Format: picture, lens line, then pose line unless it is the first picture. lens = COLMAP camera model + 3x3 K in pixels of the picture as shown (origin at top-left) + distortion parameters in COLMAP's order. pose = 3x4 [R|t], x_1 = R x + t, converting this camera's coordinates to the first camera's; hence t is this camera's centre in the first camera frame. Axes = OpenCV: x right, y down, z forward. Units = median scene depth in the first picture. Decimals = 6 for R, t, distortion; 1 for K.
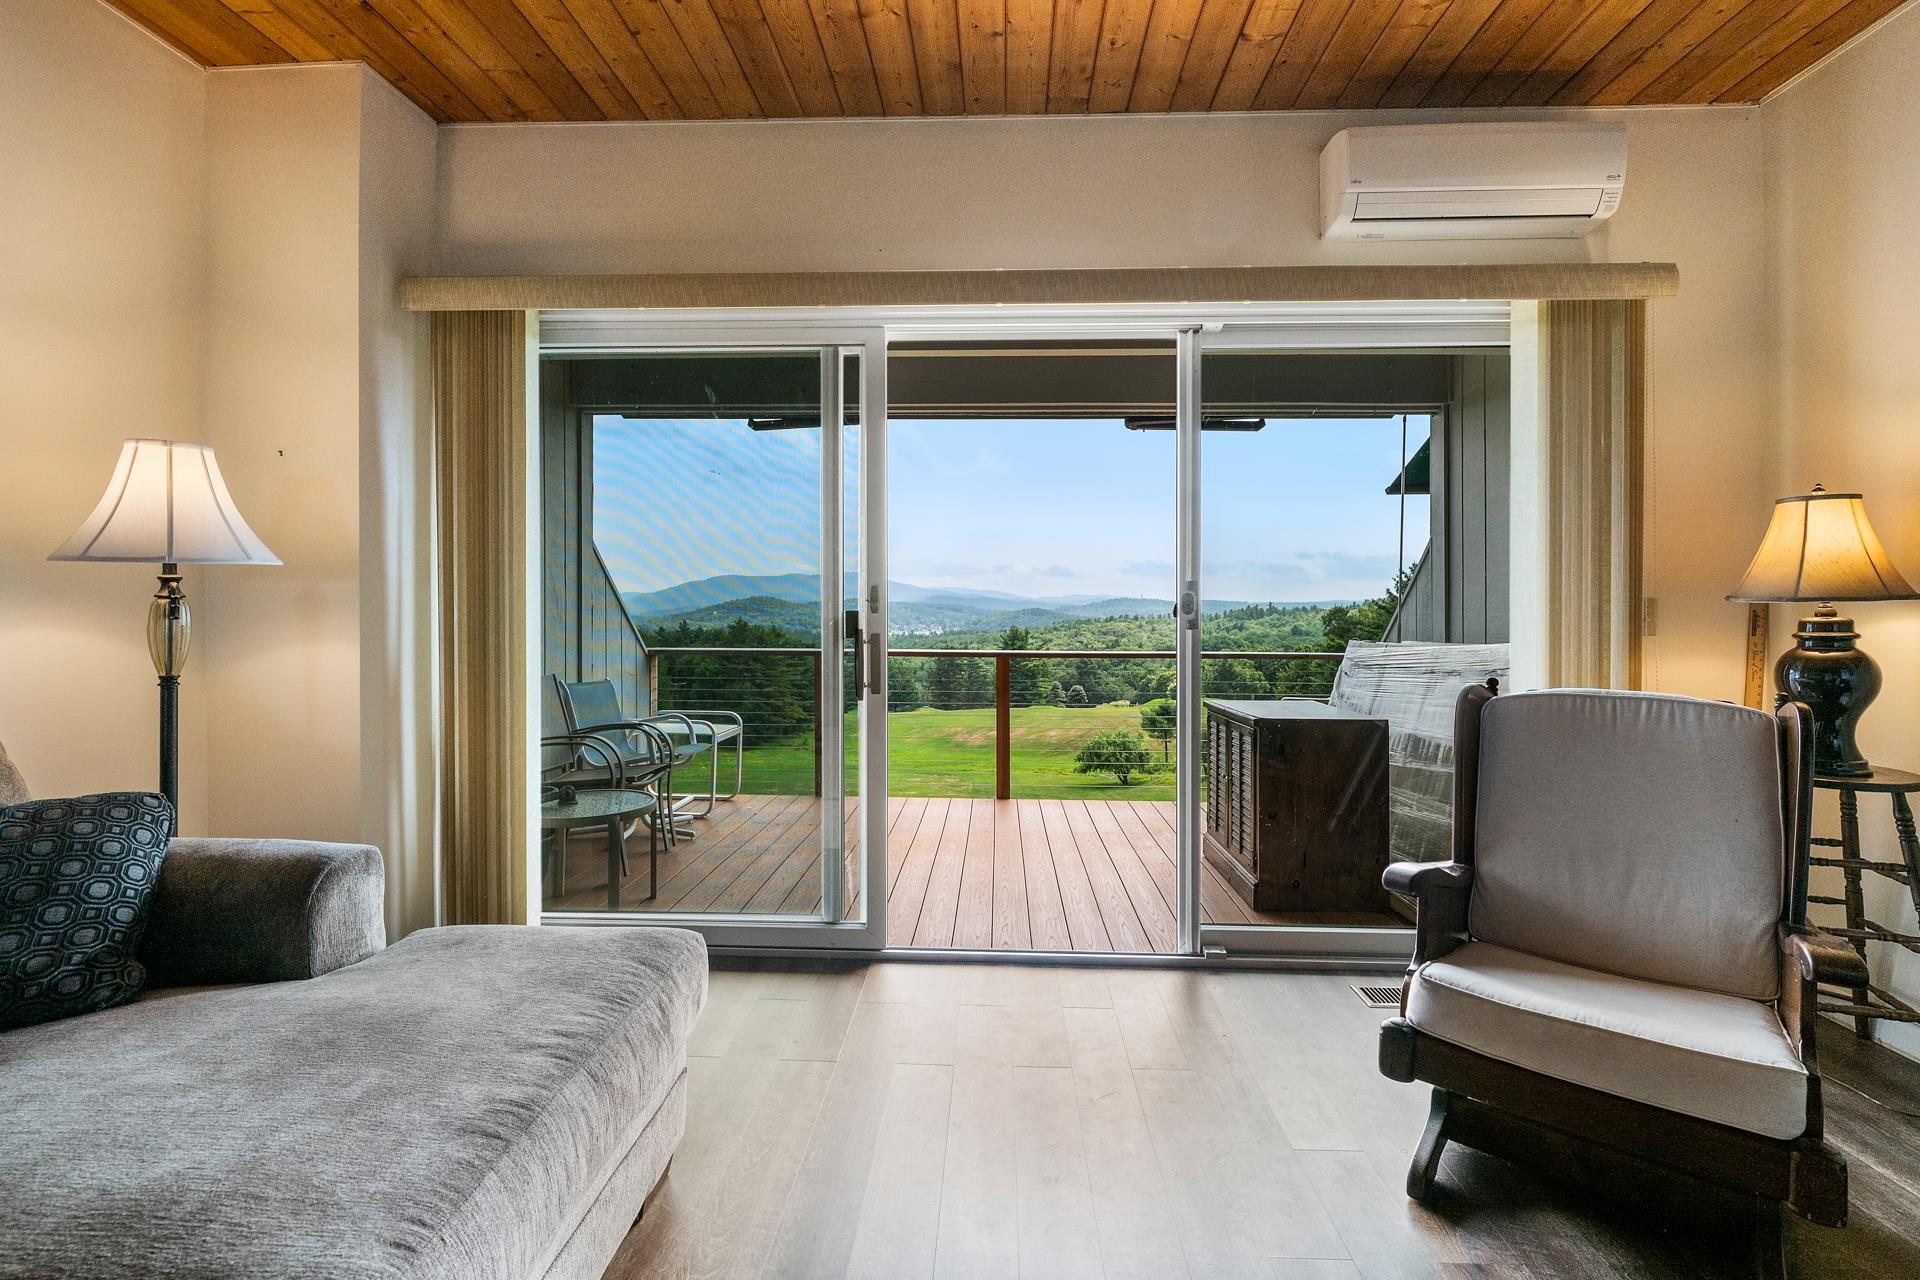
lens RADIAL K [[838.9, 0, 961.0], [0, 838.9, 613.4], [0, 0, 1]] dist [-0.010460, -0.001107]
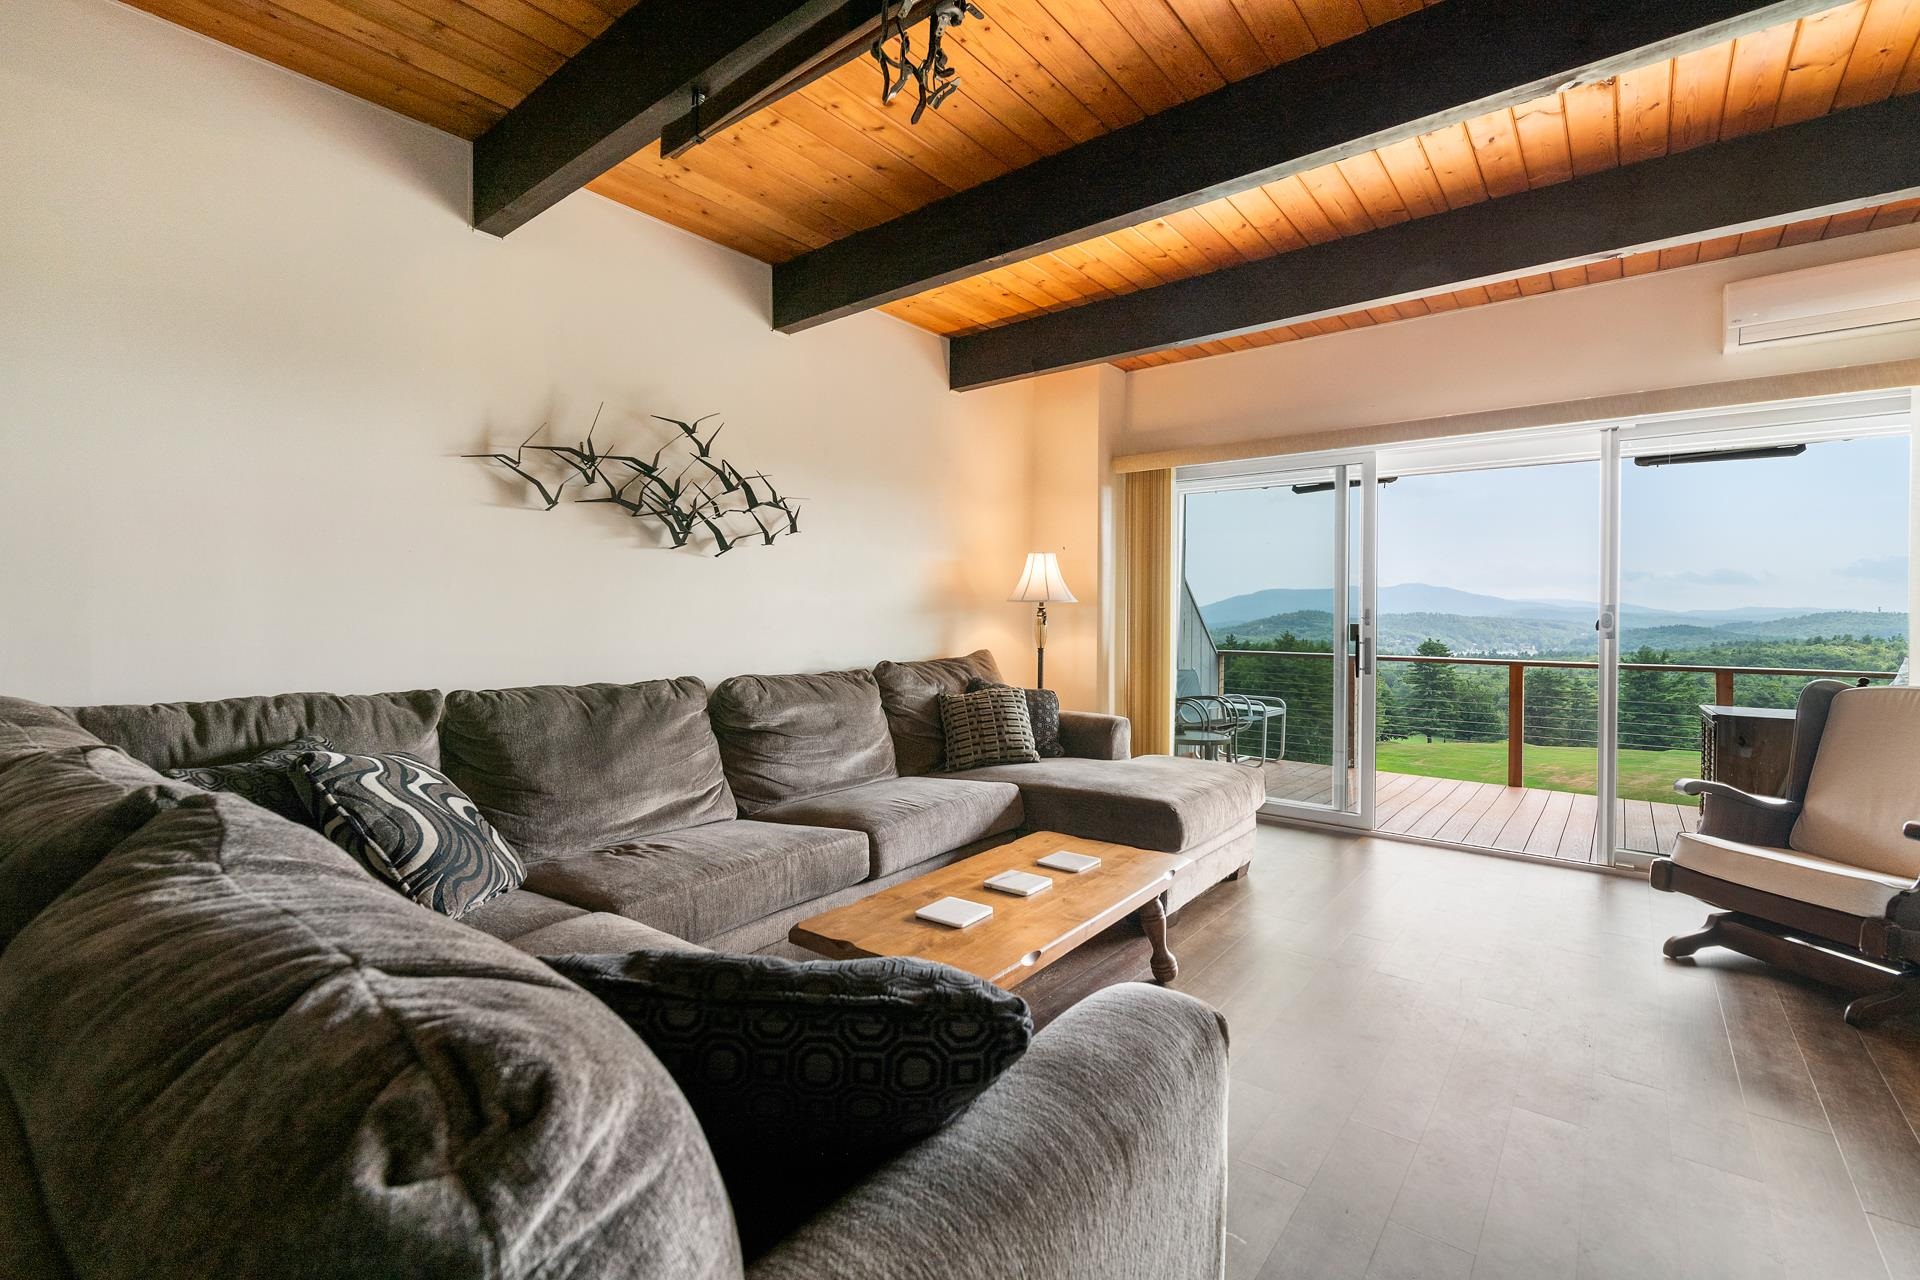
lens RADIAL K [[838.9, 0, 969.2], [0, 838.9, 628.8], [0, 0, 1]] dist [-0.010460, -0.001107]
pose [[0.813365, 0.011634, -0.581637, 0.211766], [-0.010429, 0.999931, 0.005417, 0.004877], [0.581660, 0.001660, 0.813431, -0.781205]]
